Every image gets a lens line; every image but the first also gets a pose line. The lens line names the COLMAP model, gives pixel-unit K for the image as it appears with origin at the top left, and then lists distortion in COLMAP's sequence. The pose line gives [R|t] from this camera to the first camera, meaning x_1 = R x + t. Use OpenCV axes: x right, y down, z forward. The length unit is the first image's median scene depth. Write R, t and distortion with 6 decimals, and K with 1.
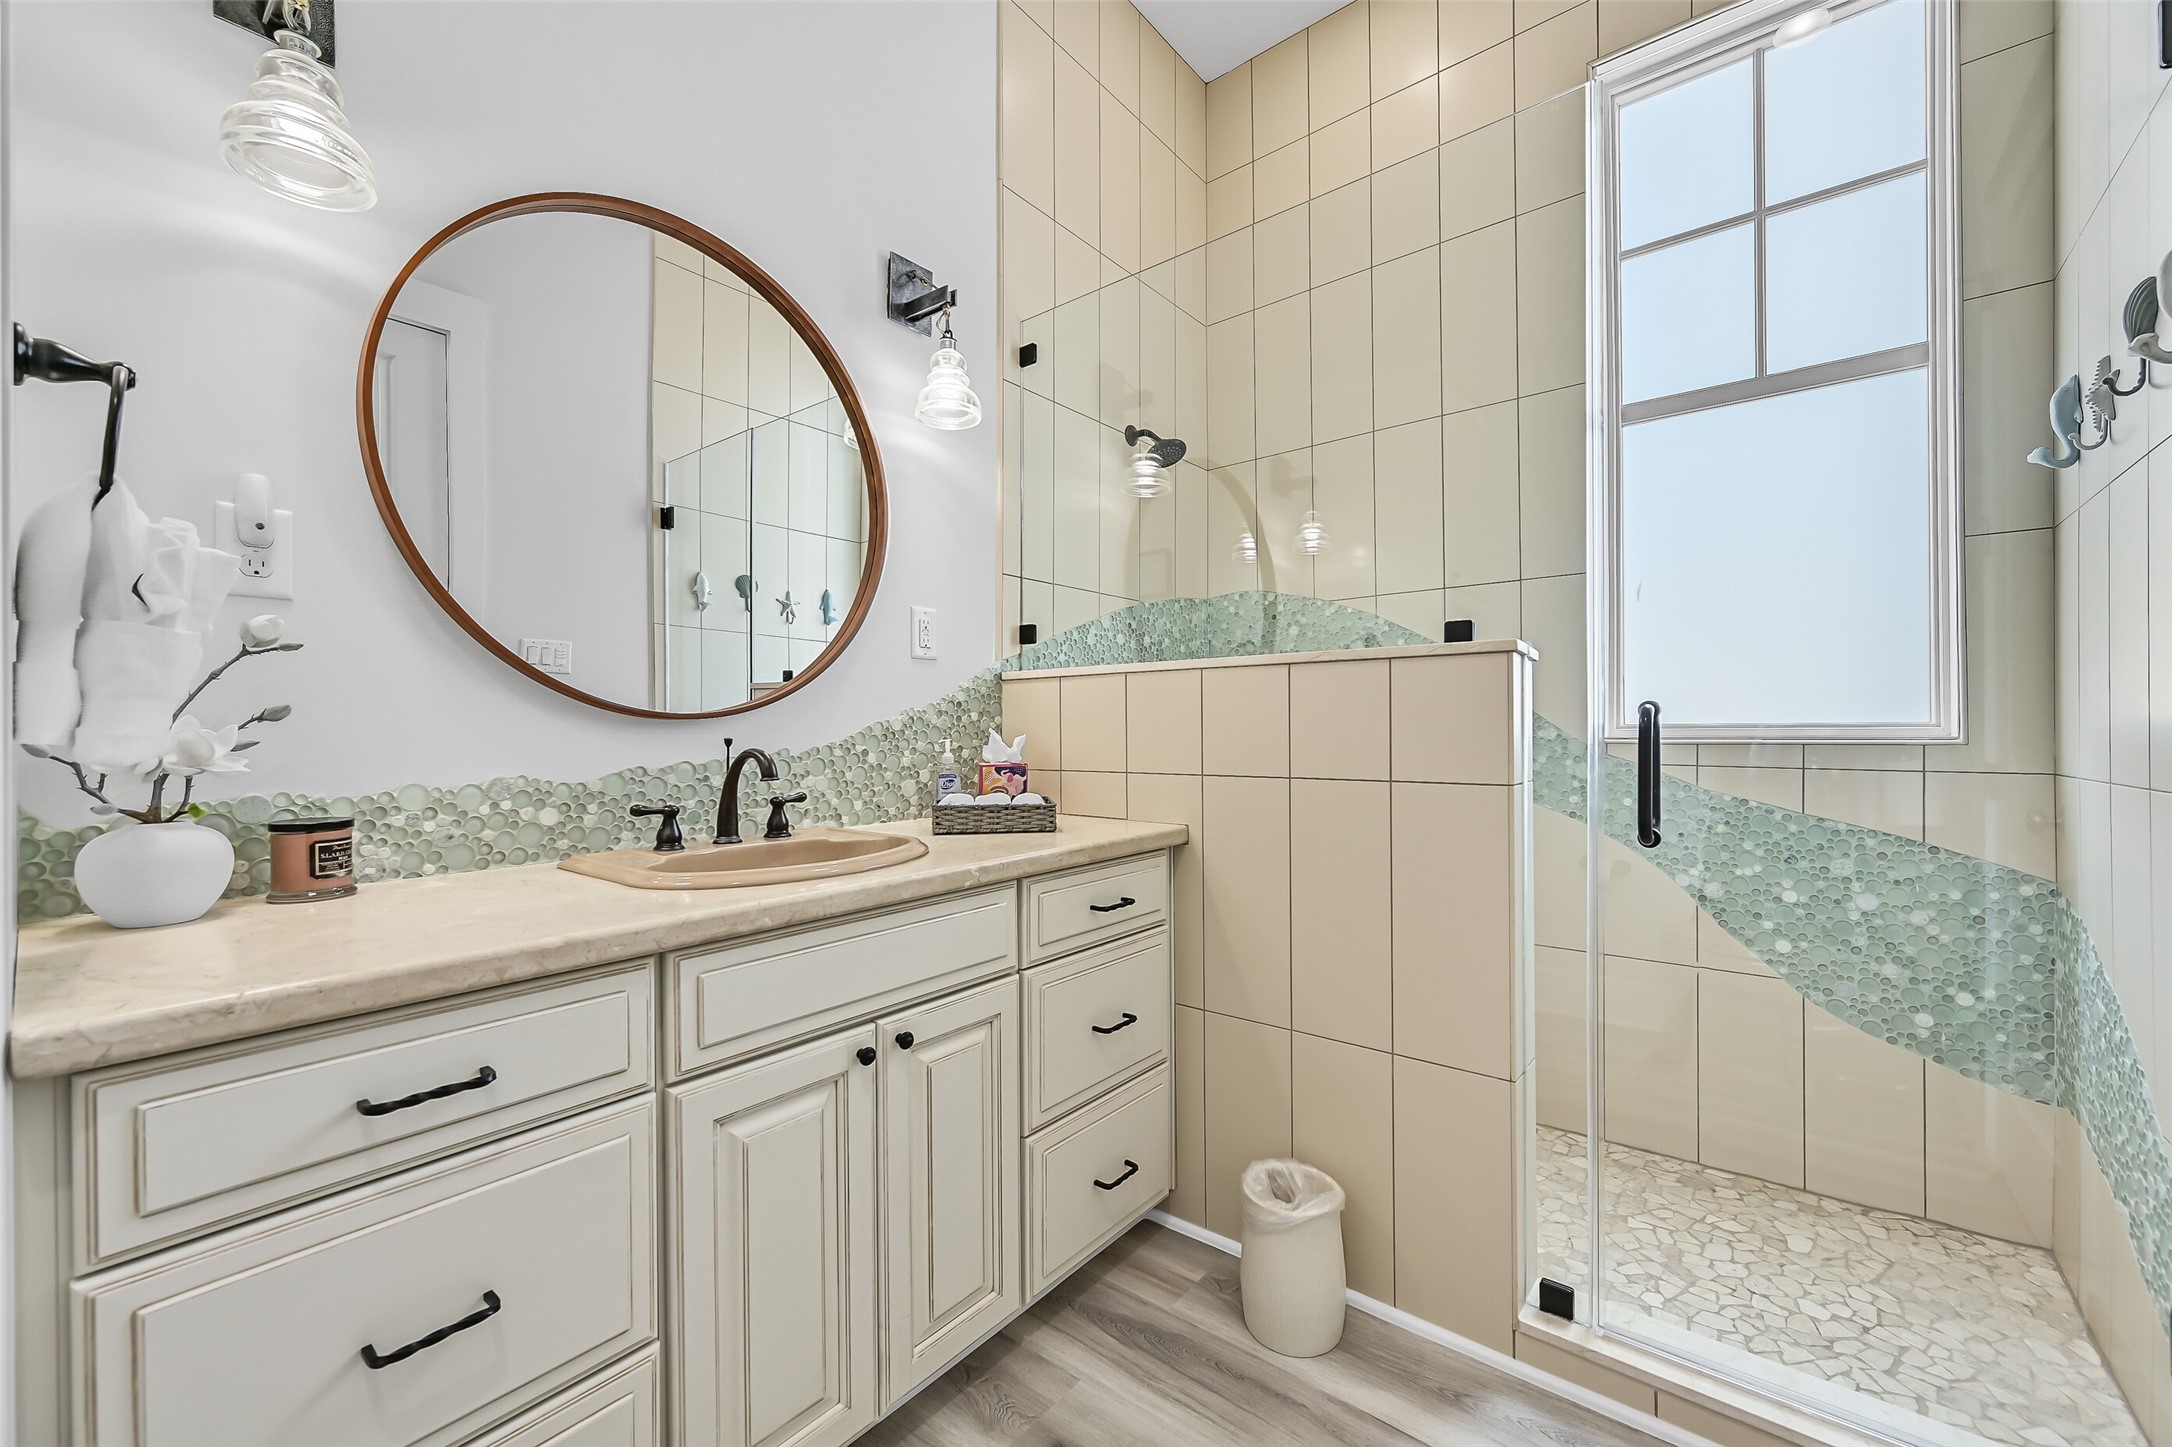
lens RADIAL K [[859.8, 0, 1112.3], [0, 859.8, 727.4], [0, 0, 1]] dist [0.001145, -0.000343]
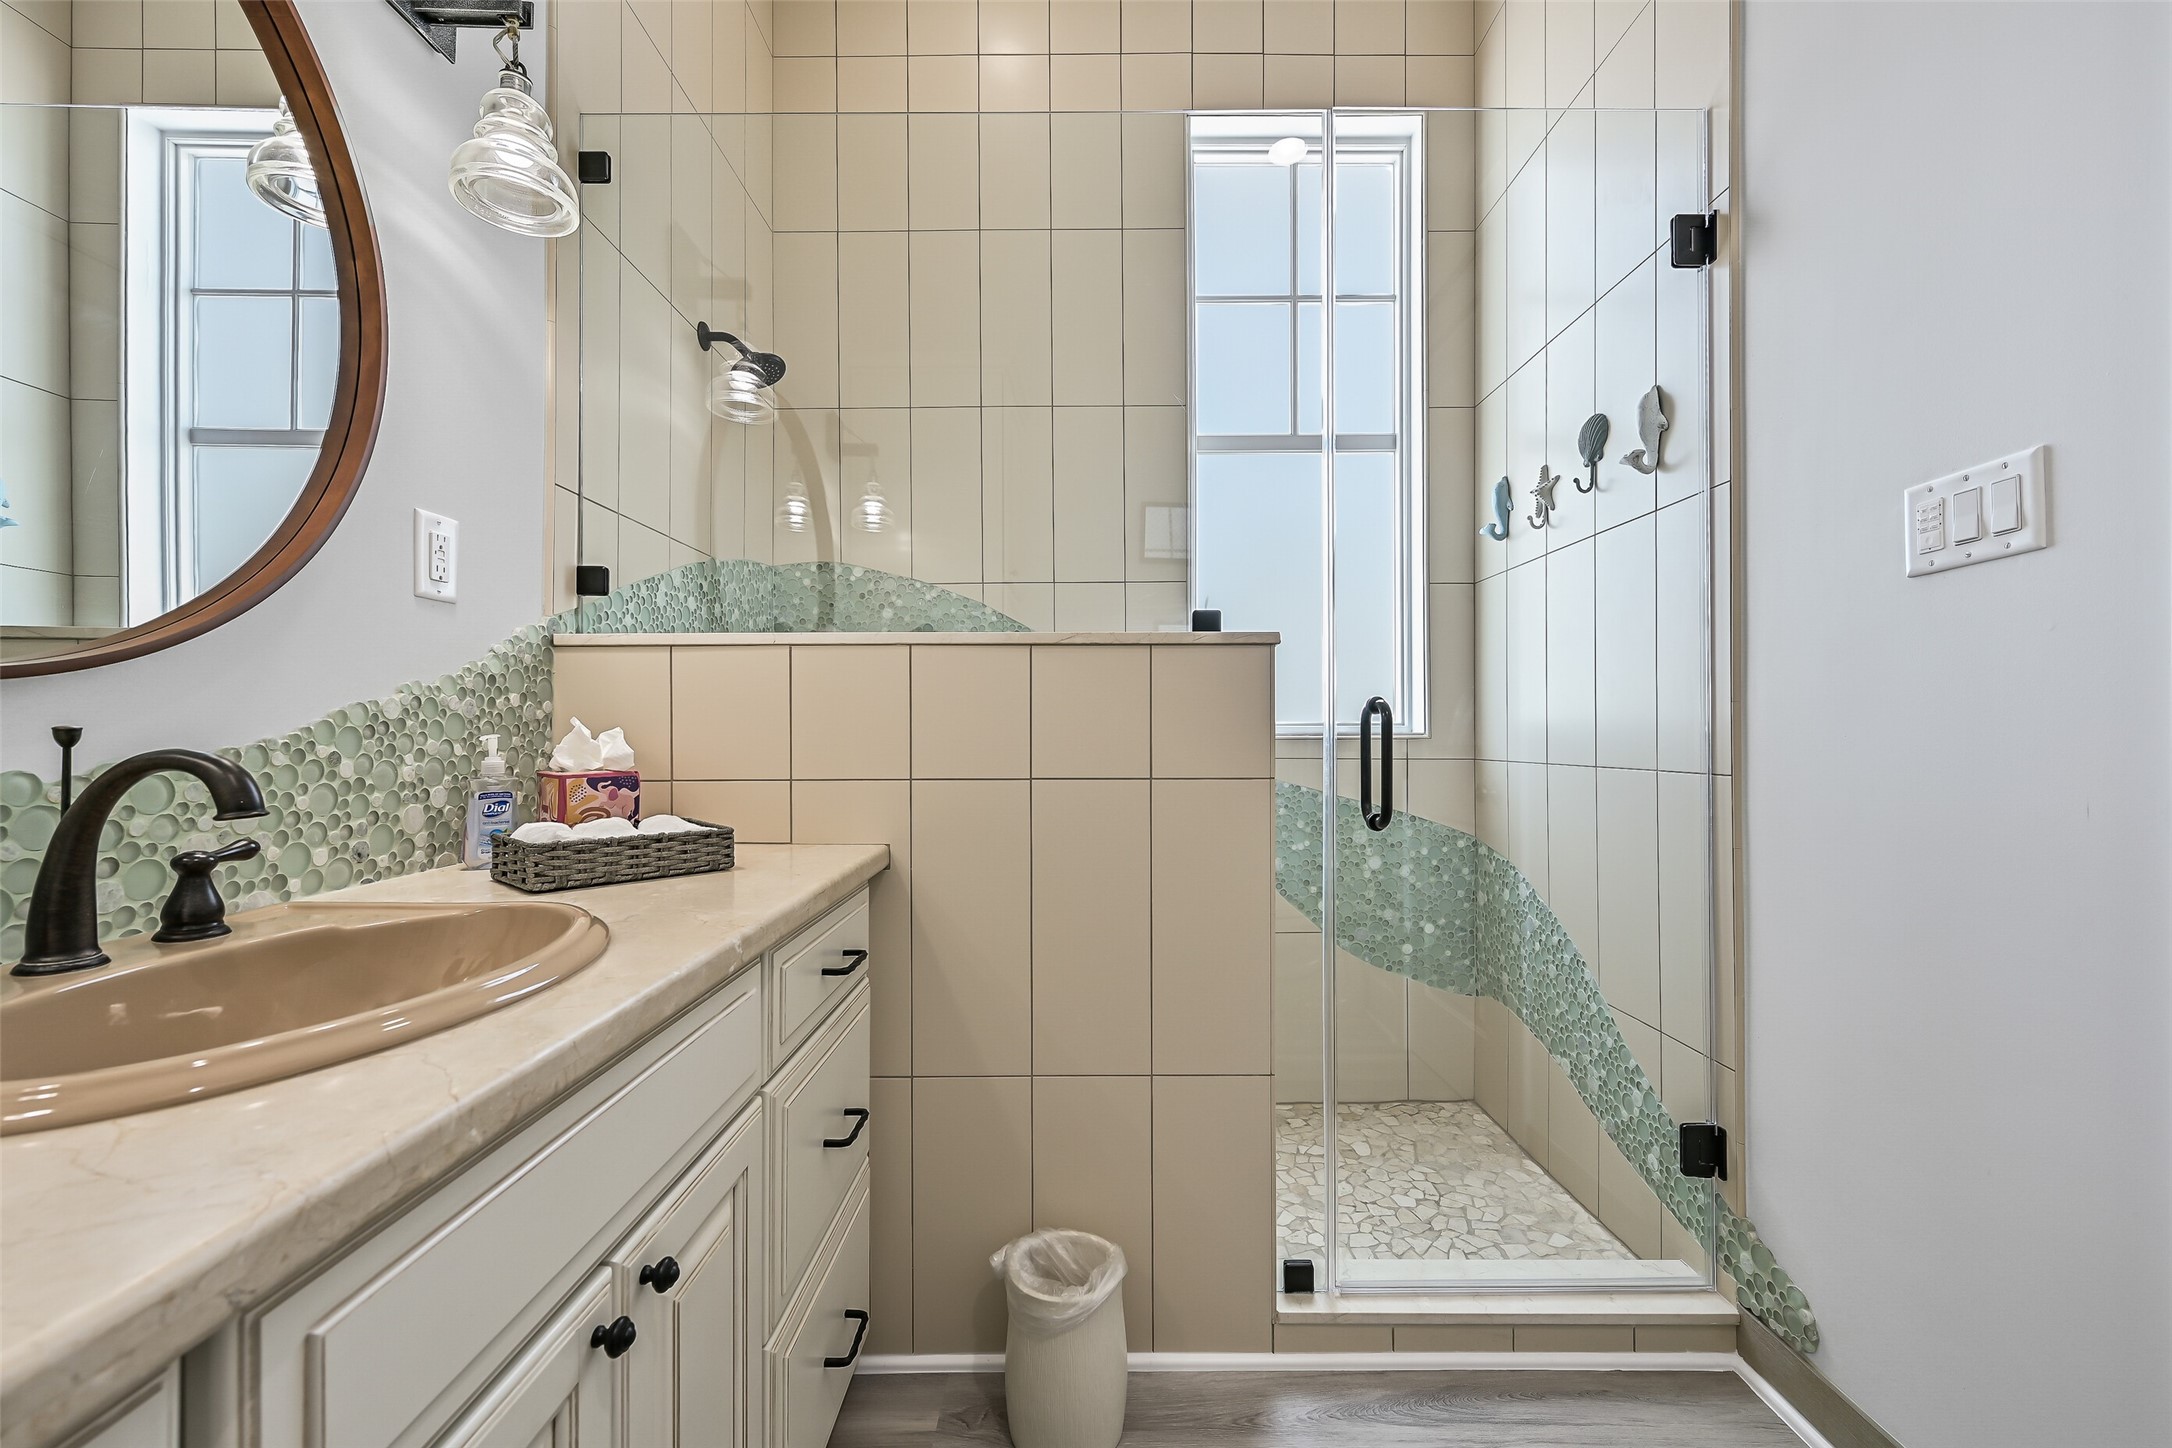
lens RADIAL K [[859.8, 0, 1085.4], [0, 859.8, 730.0], [0, 0, 1]] dist [0.001145, -0.000343]
pose [[0.783770, 0.003584, 0.621041, -0.256320], [-0.002892, 0.999994, -0.002121, 0.011108], [-0.621044, -0.000134, 0.783775, 0.277948]]
